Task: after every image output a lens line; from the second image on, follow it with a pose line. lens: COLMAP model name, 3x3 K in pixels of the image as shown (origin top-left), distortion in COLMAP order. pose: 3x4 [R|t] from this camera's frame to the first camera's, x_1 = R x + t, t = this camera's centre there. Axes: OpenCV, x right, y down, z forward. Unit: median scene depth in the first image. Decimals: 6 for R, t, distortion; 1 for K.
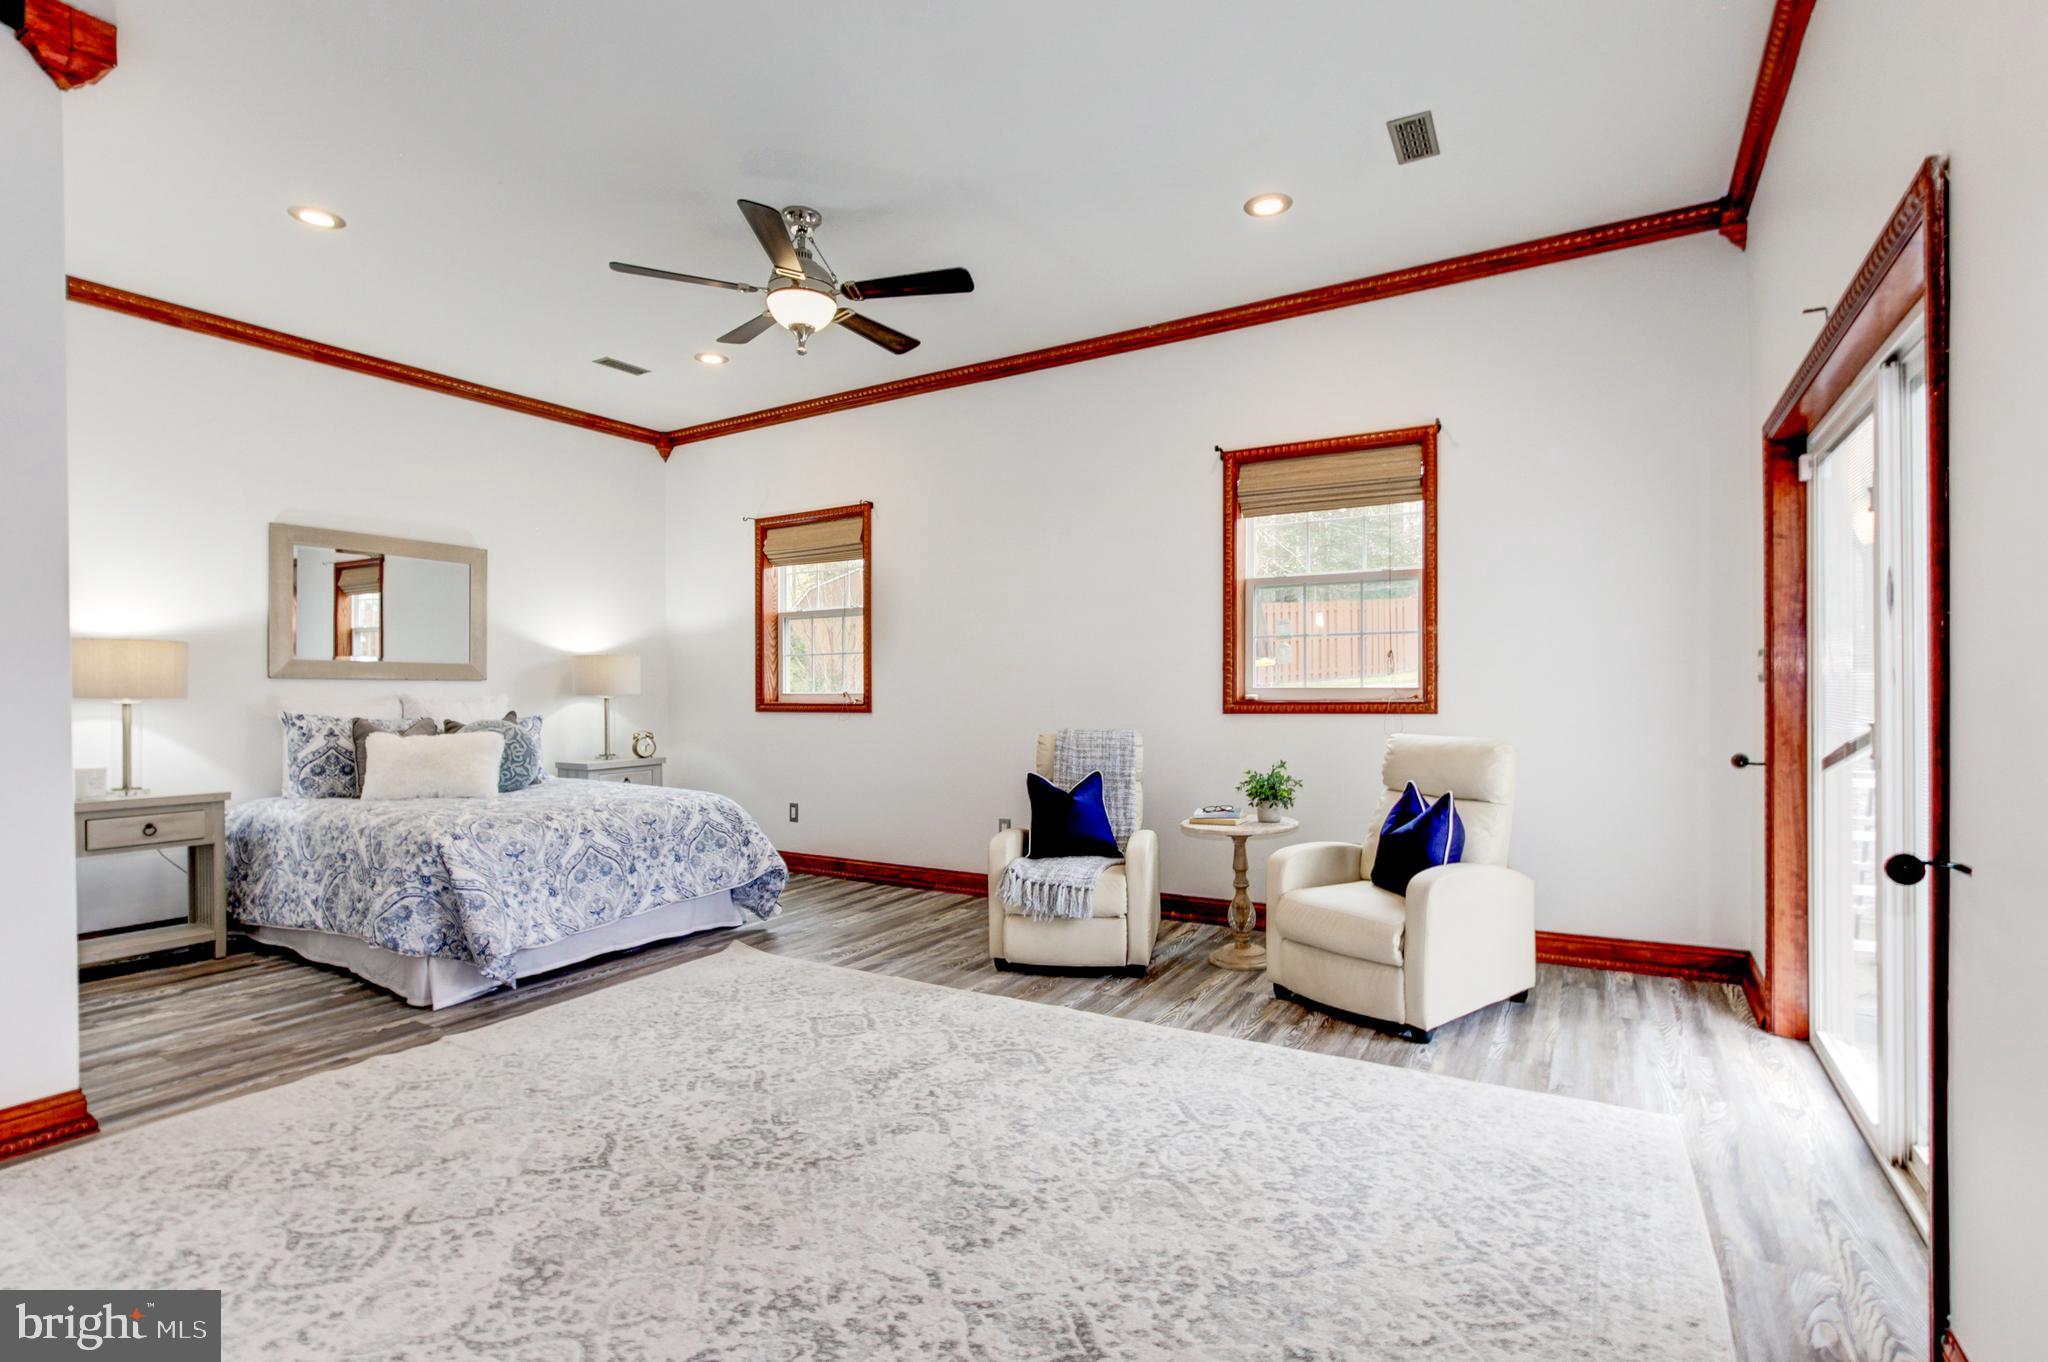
lens RADIAL K [[936.3, 0, 1041.9], [0, 936.3, 690.0], [0, 0, 1]] dist [-0.009205, 0.001060]
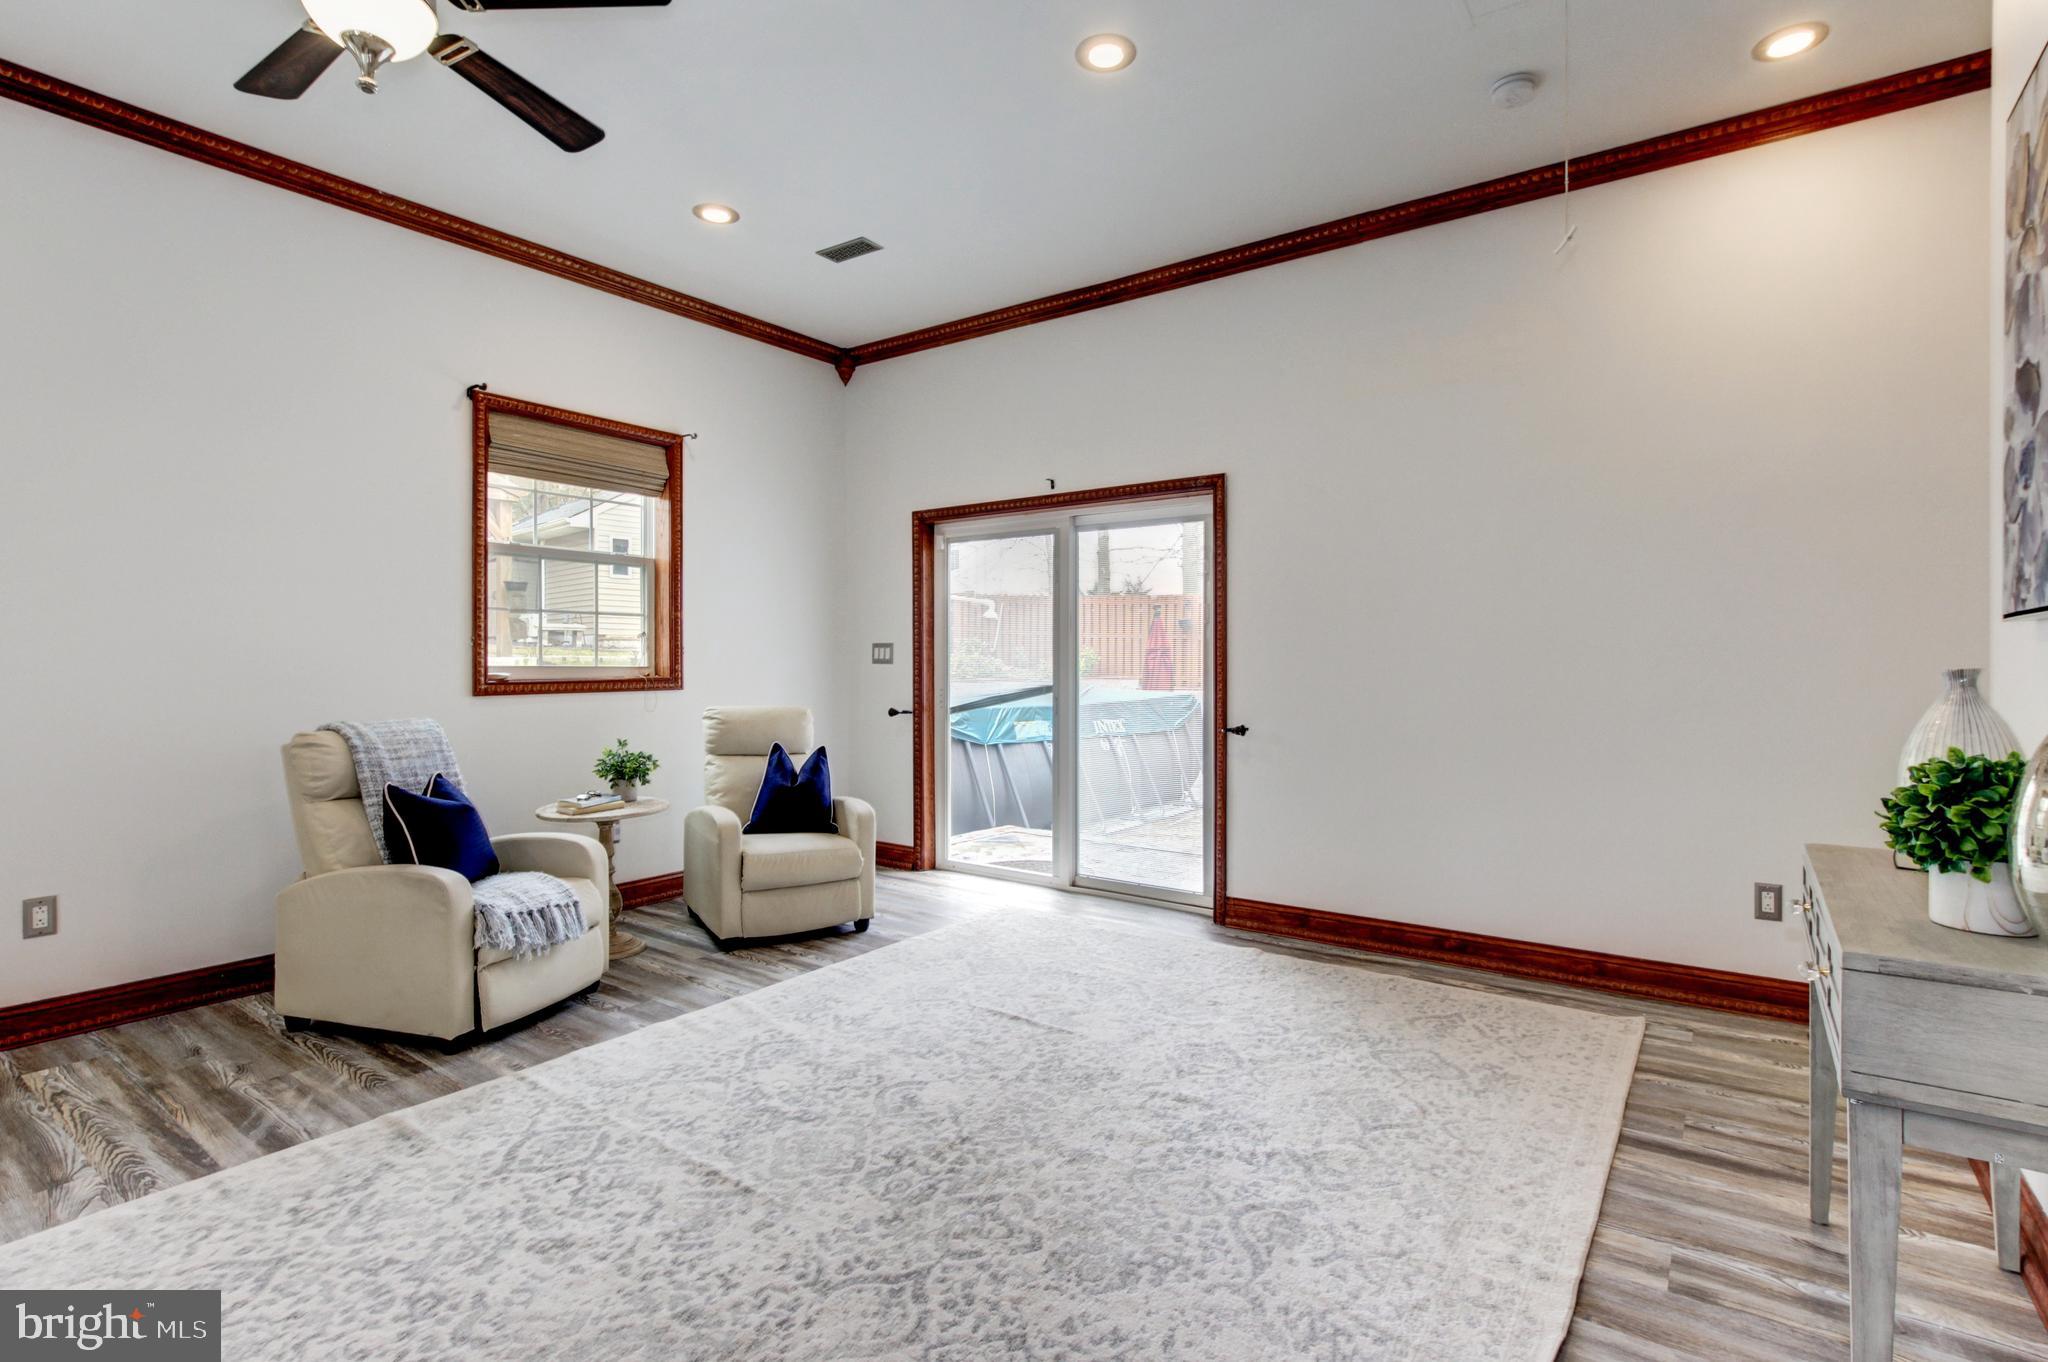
lens RADIAL K [[936.3, 0, 1039.7], [0, 936.3, 673.0], [0, 0, 1]] dist [-0.009205, 0.001060]
pose [[0.112751, -0.000365, 0.993623, -0.754477], [0.000818, 1.000000, 0.000274, 0.005569], [-0.993623, 0.000782, 0.112751, 0.497014]]
